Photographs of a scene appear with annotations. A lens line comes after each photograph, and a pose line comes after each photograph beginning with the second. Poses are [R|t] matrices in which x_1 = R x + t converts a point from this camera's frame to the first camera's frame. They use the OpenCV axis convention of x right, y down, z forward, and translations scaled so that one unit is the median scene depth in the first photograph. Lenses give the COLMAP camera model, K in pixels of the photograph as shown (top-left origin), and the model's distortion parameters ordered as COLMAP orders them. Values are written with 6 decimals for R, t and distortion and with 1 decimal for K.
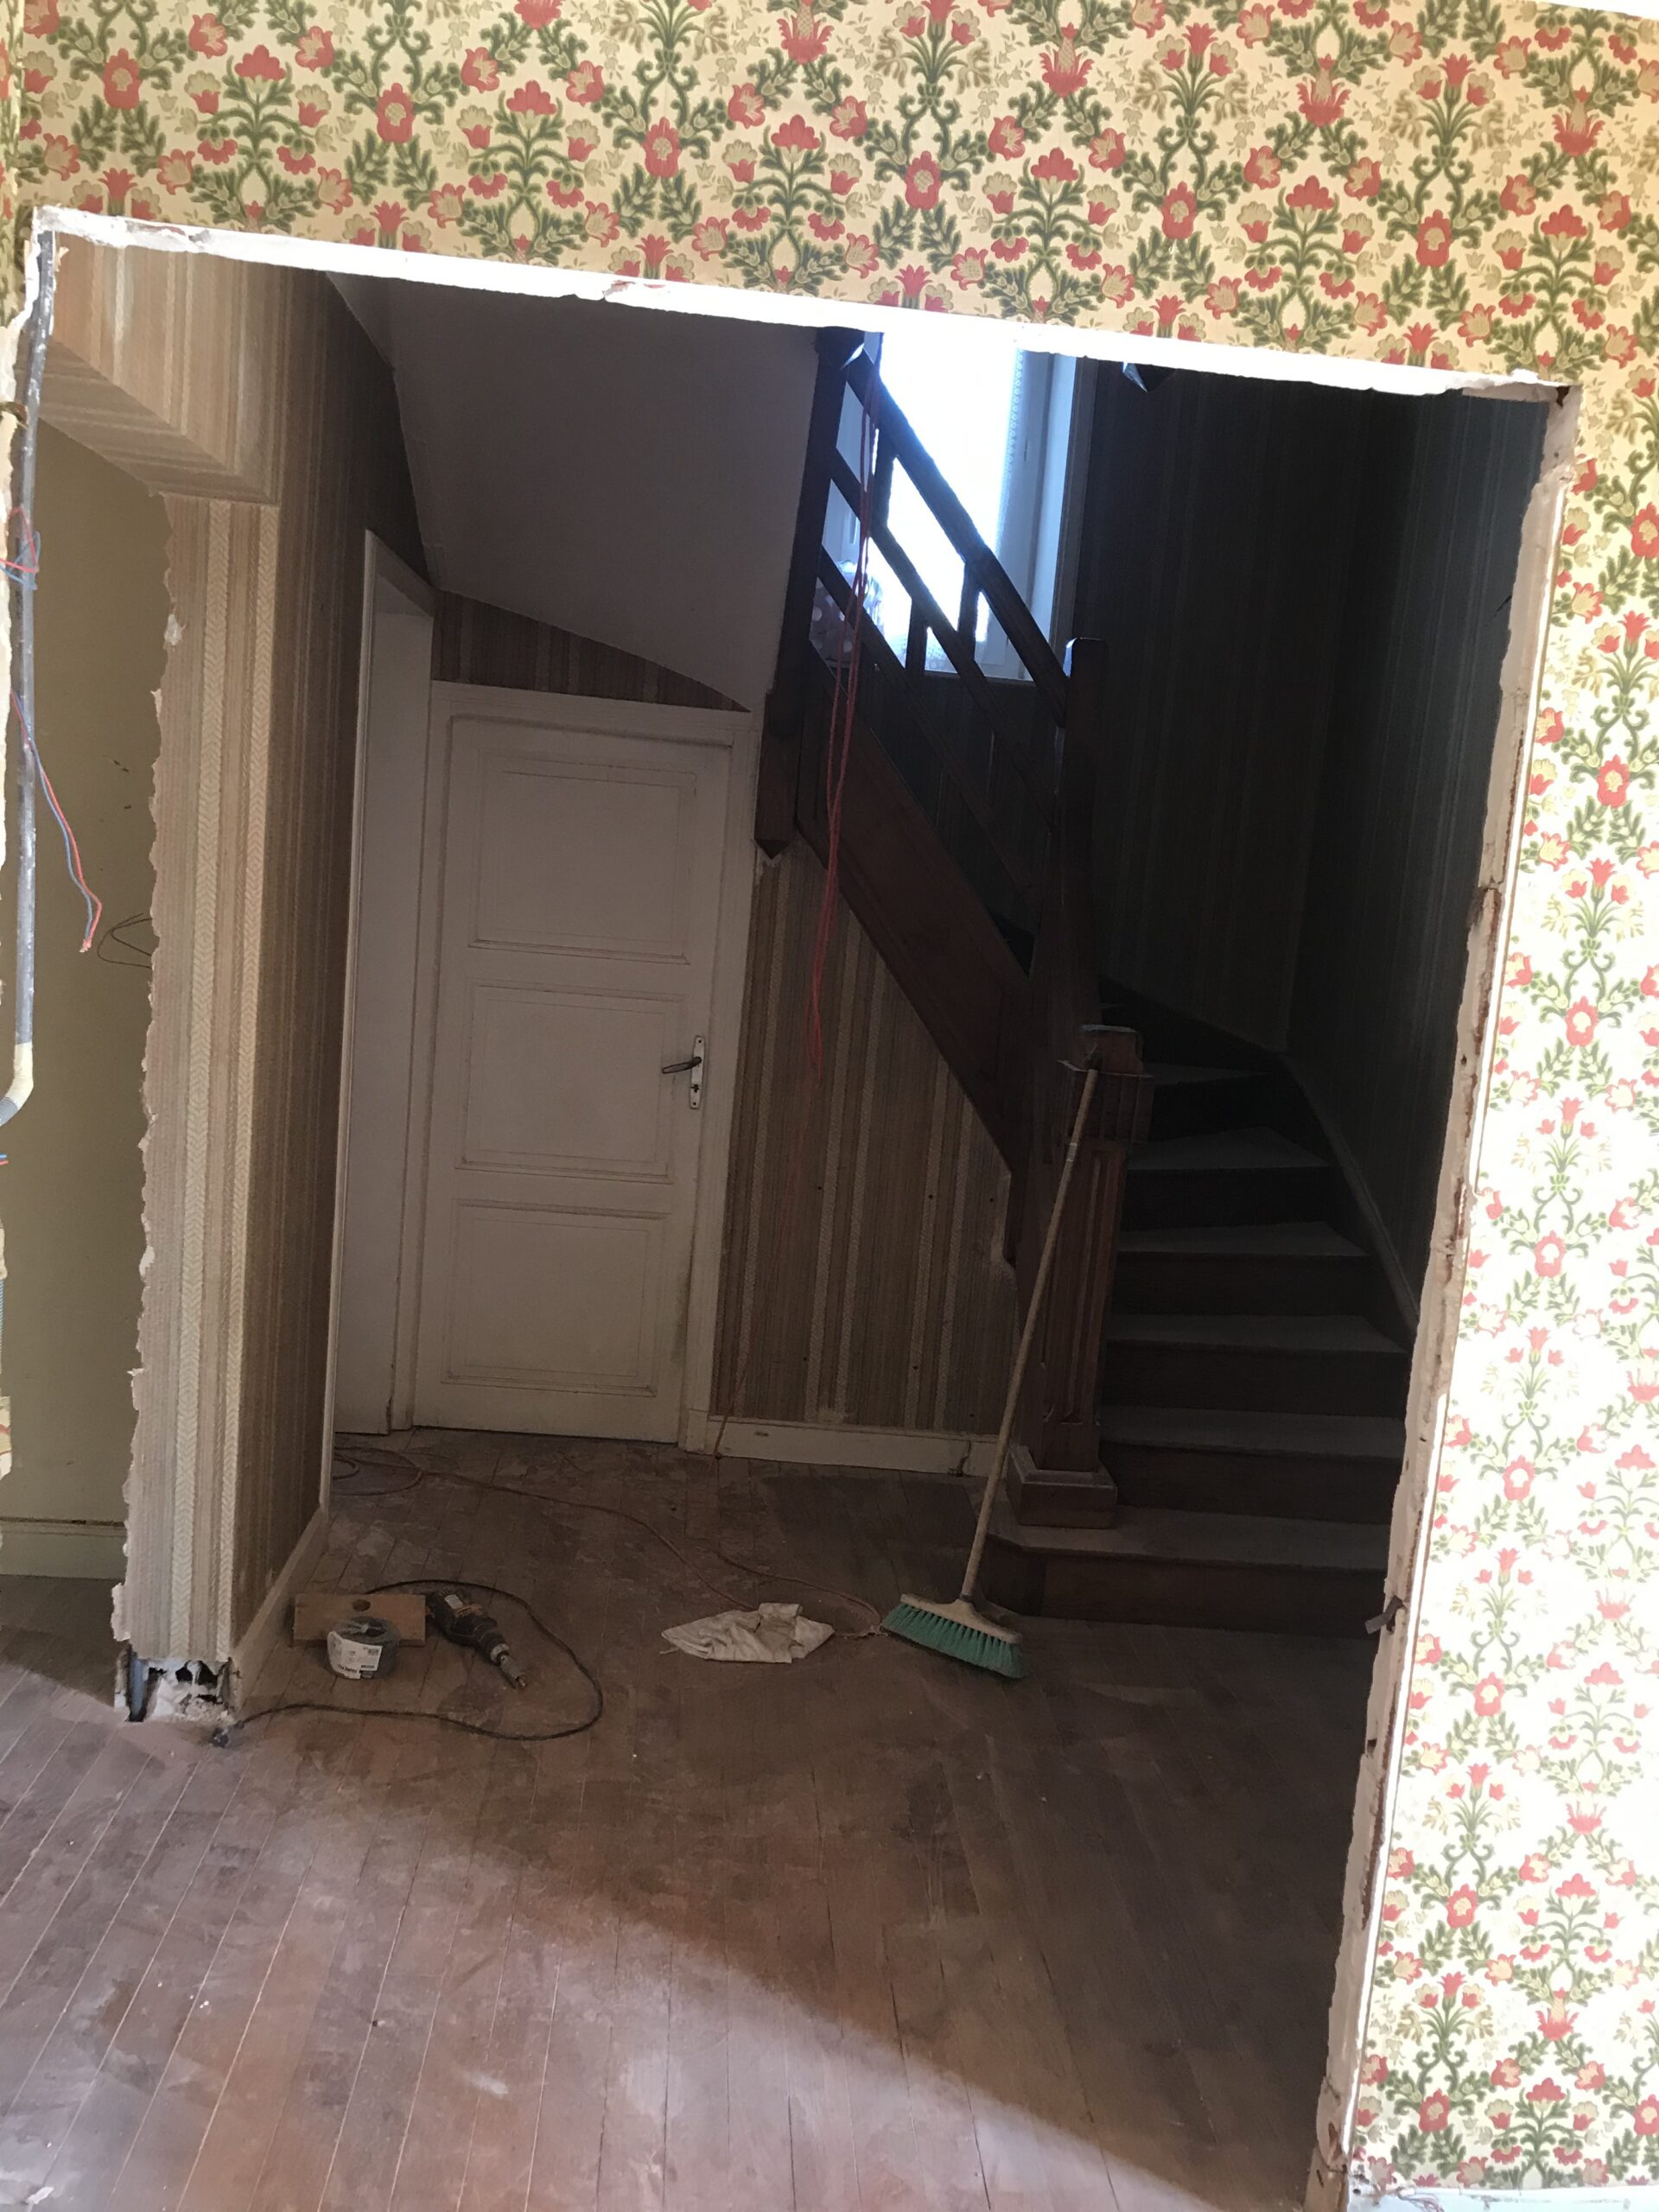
lens RADIAL K [[1811.0, 0, 827.9], [0, 1811.0, 1081.3], [0, 0, 1]] dist [0.048312, -0.052029]
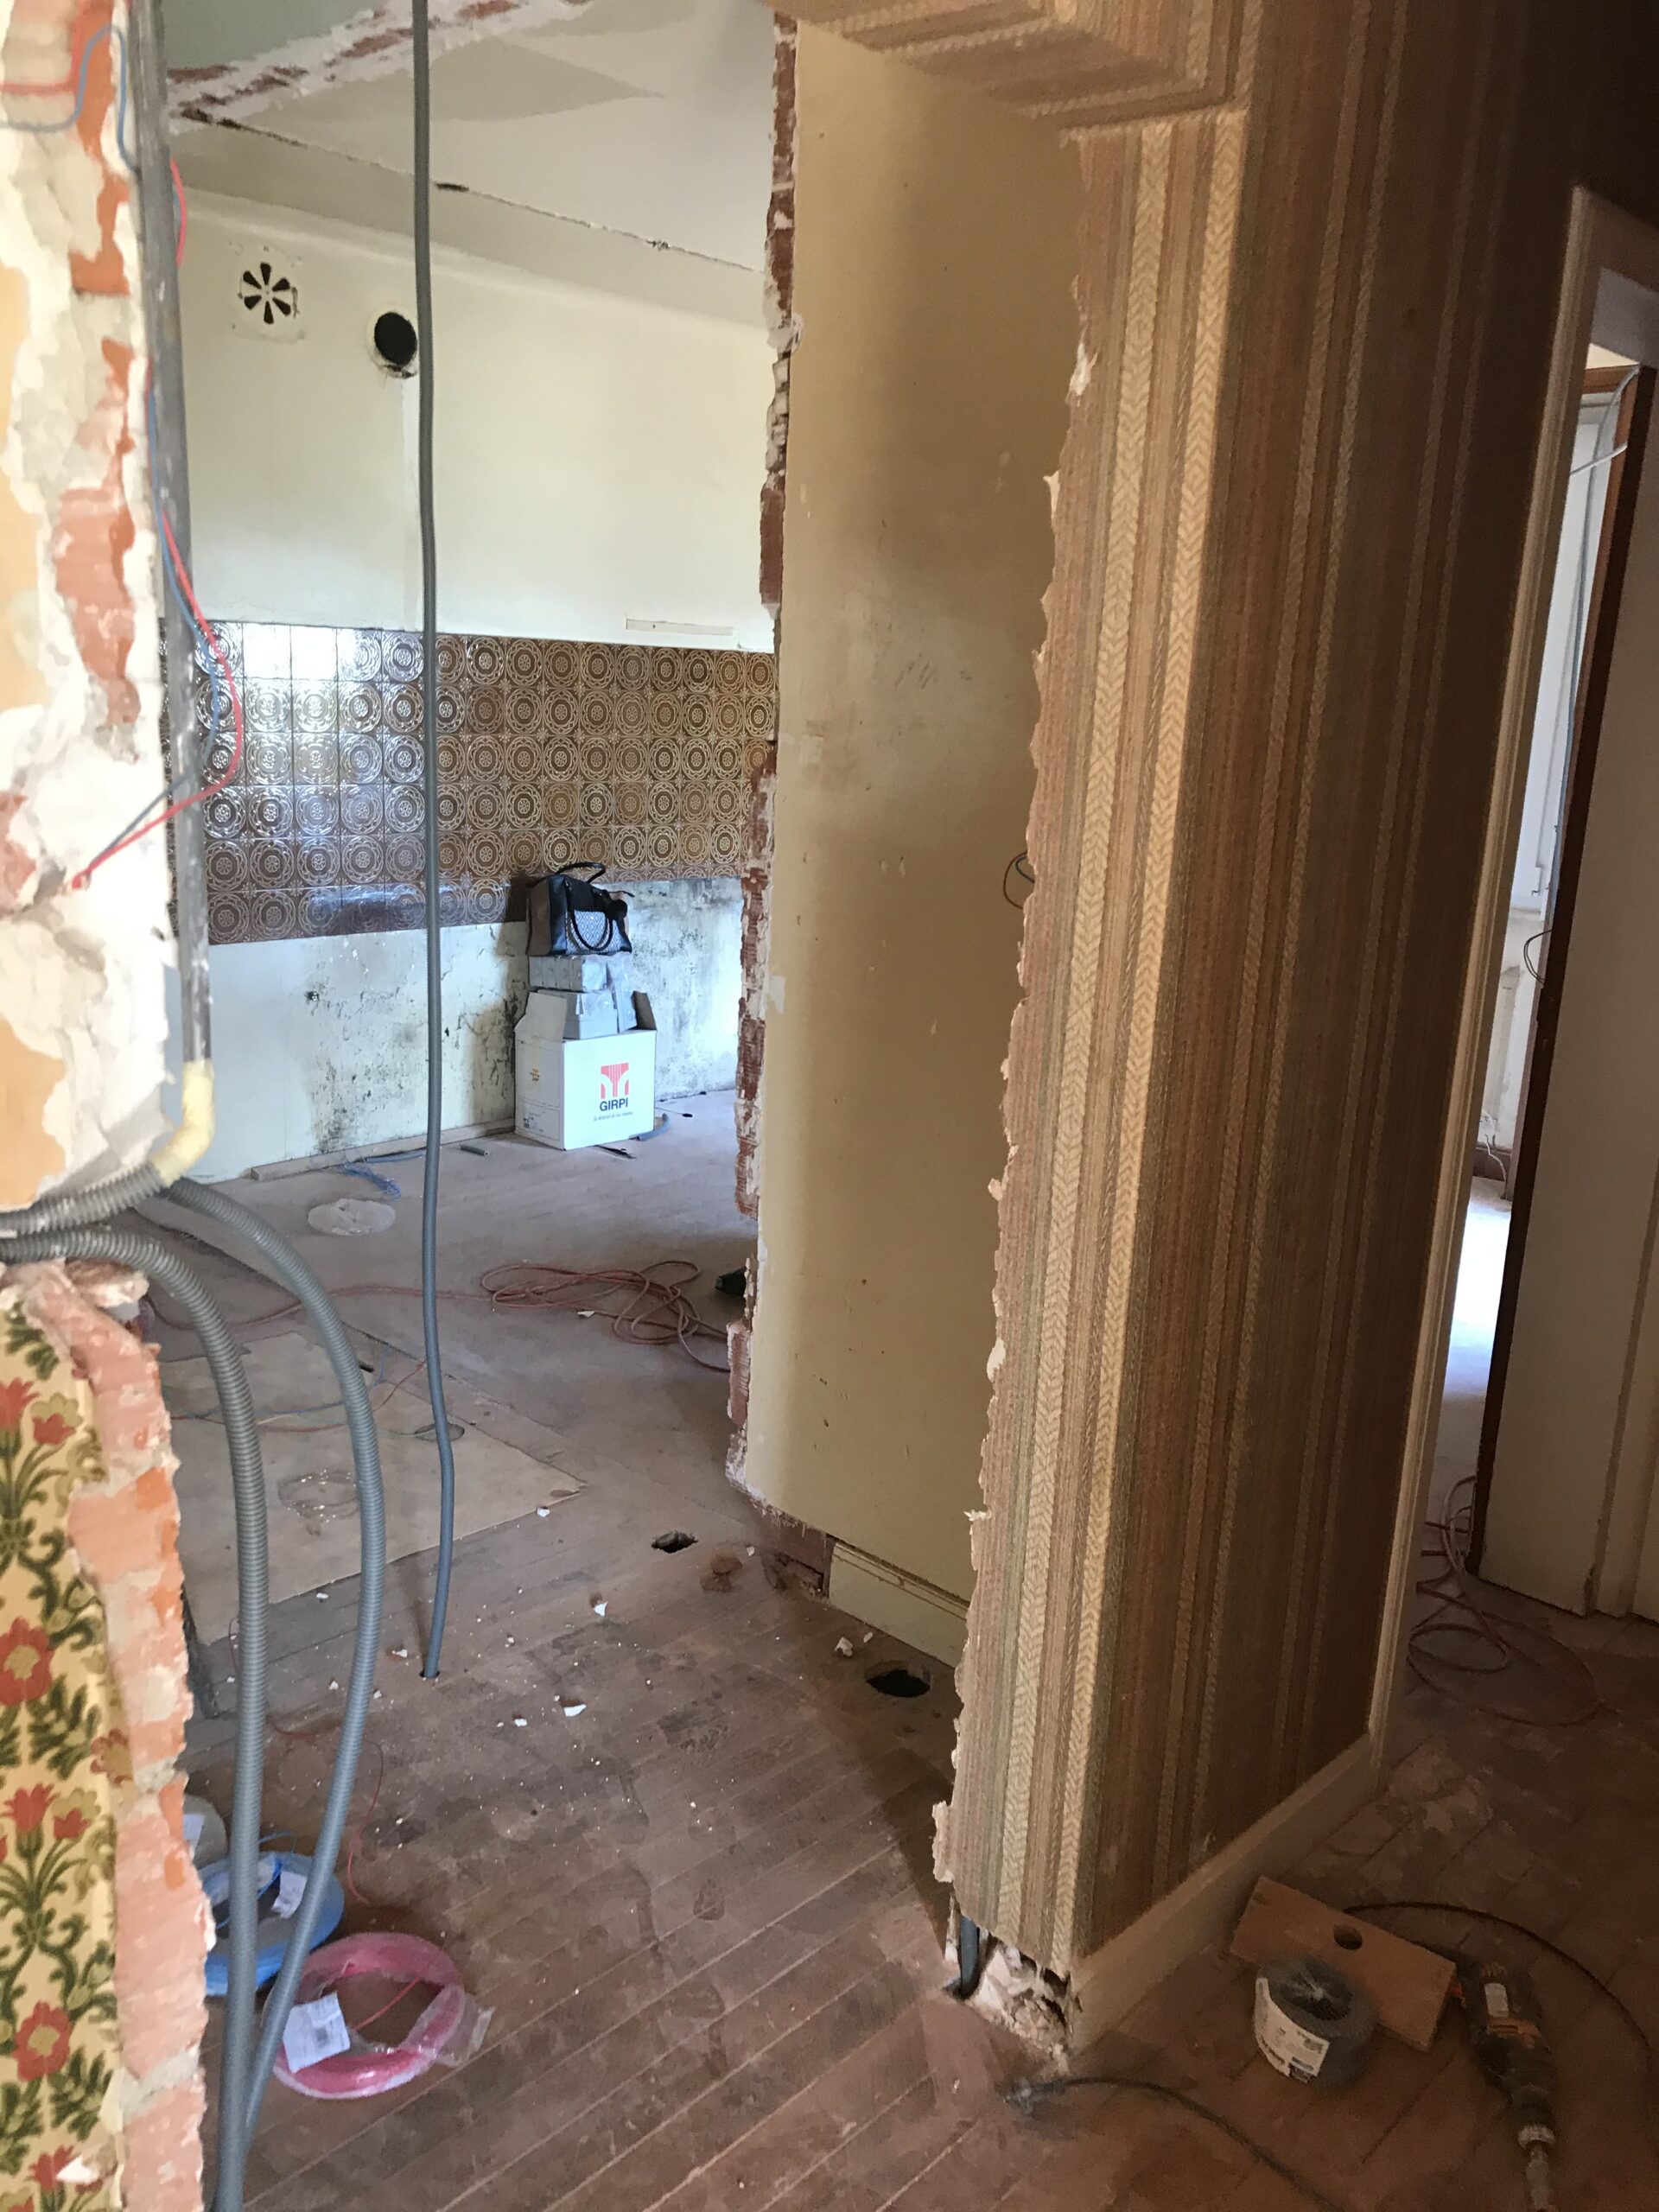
lens RADIAL K [[1811.0, 0, 827.9], [0, 1811.0, 1081.3], [0, 0, 1]] dist [0.048312, -0.052029]
pose [[0.679908, 0.123485, -0.722825, 0.050704], [-0.092673, 0.992285, 0.082348, -0.050954], [0.727418, 0.010997, 0.686107, 0.497333]]
